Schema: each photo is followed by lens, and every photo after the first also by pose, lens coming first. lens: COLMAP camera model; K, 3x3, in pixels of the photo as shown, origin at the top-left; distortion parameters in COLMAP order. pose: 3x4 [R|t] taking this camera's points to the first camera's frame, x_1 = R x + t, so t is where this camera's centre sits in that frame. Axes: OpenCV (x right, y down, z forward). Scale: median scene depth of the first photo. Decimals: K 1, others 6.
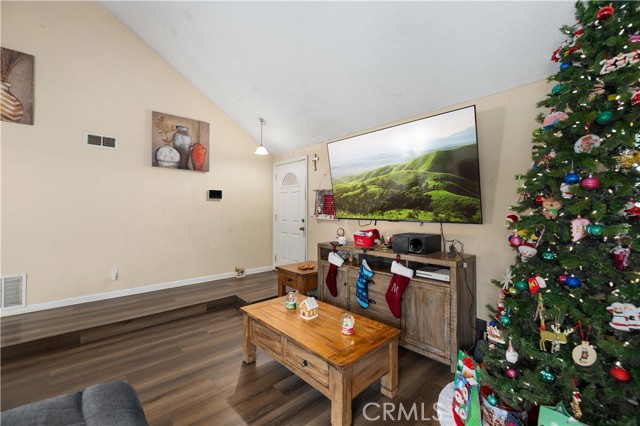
lens RADIAL K [[267.9, 0, 323.7], [0, 267.9, 207.6], [0, 0, 1]] dist [-0.000889, -0.000428]
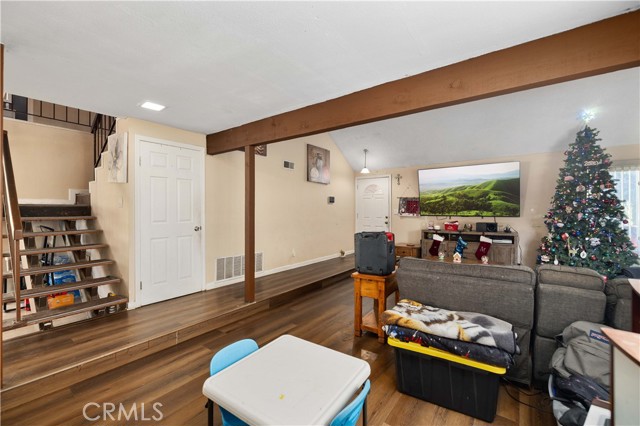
lens RADIAL K [[267.9, 0, 324.2], [0, 267.9, 209.4], [0, 0, 1]] dist [-0.000889, -0.000428]
pose [[0.981049, -0.000568, 0.193760, -1.043170], [-0.000578, 0.999983, 0.005854, -0.007362], [-0.193760, -0.005855, 0.981032, -0.599651]]
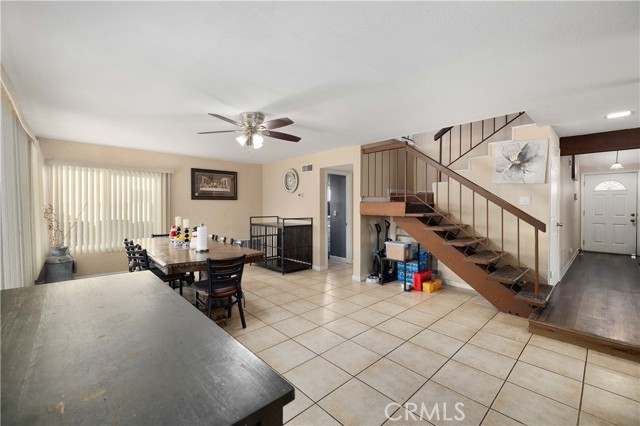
lens RADIAL K [[267.9, 0, 318.9], [0, 267.9, 209.5], [0, 0, 1]] dist [-0.000889, -0.000428]
pose [[0.999995, 0.000338, 0.003296, -2.580301], [-0.000414, 0.999734, 0.023045, -0.019371], [-0.003288, -0.023046, 0.999729, -0.621941]]
